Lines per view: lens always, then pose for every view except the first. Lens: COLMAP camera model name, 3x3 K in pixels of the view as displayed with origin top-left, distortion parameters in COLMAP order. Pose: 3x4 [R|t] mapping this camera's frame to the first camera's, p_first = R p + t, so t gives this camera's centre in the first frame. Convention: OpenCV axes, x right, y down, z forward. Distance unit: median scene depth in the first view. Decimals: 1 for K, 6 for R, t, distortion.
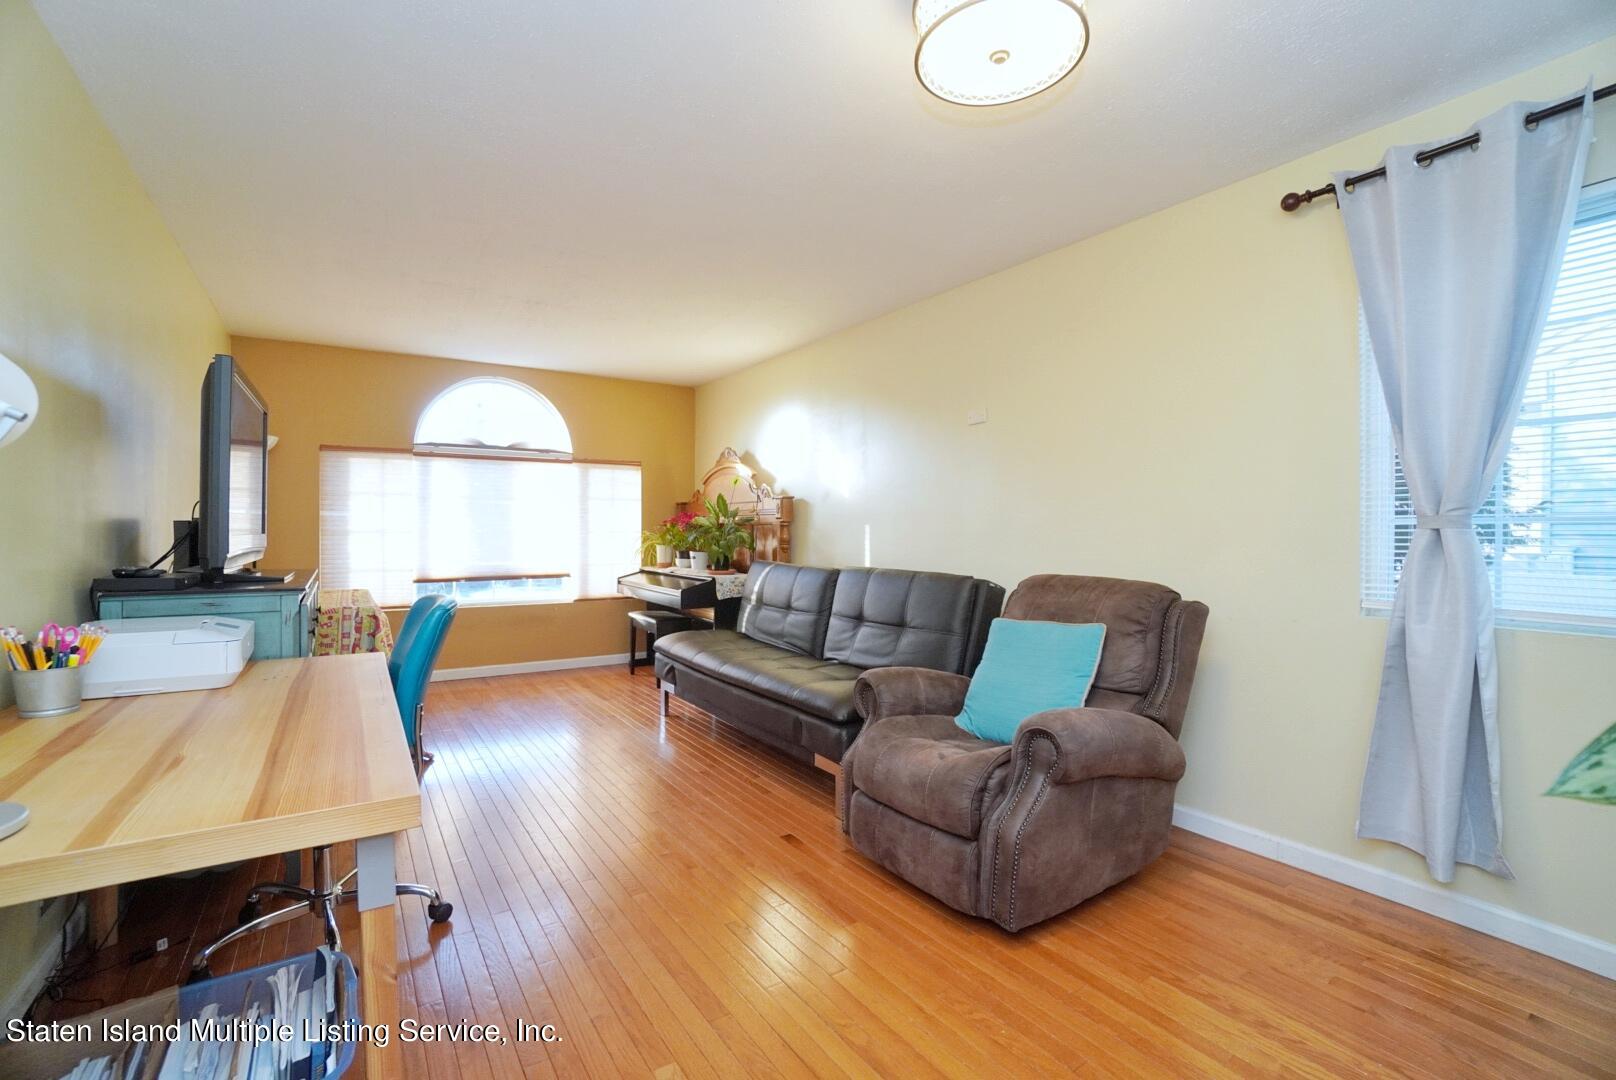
lens RADIAL K [[705.6, 0, 808.0], [0, 705.6, 540.0], [0, 0, 1]] dist [-0.062979, 0.020032]
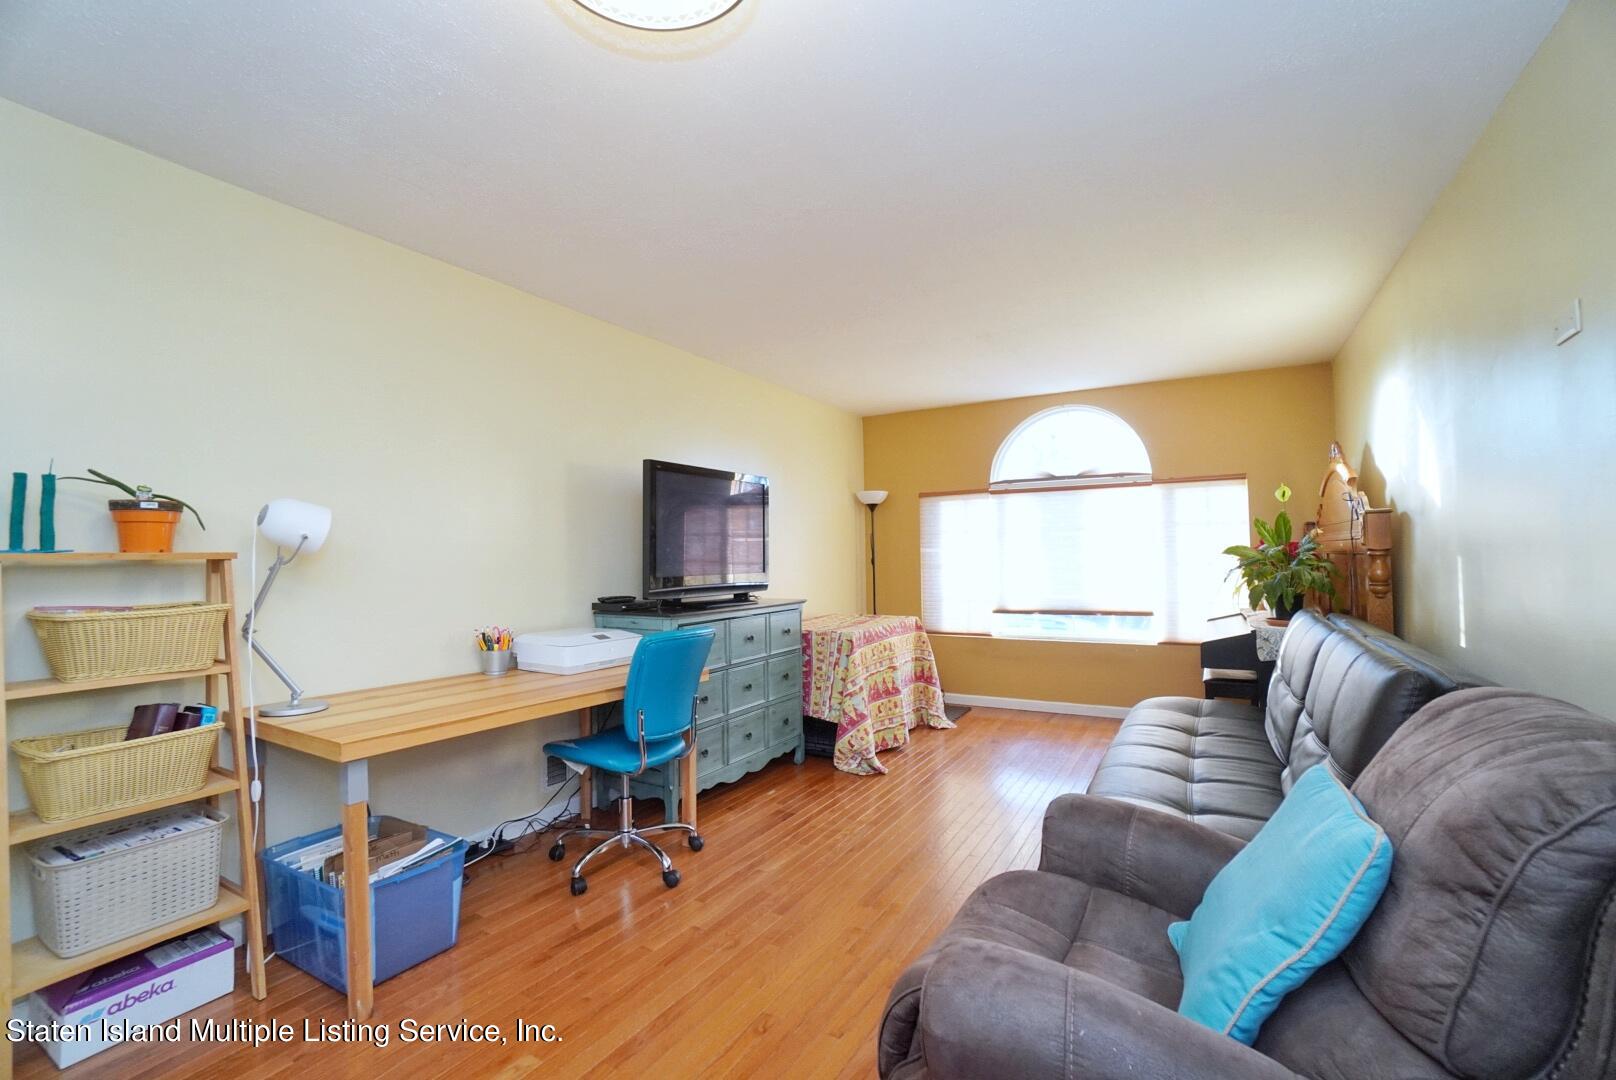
lens RADIAL K [[705.6, 0, 808.0], [0, 705.6, 540.0], [0, 0, 1]] dist [-0.062979, 0.020032]
pose [[0.431915, -0.032980, -0.901311, 0.273934], [0.001352, 0.999354, -0.035920, -0.011562], [0.901914, 0.014295, 0.431680, 0.261509]]
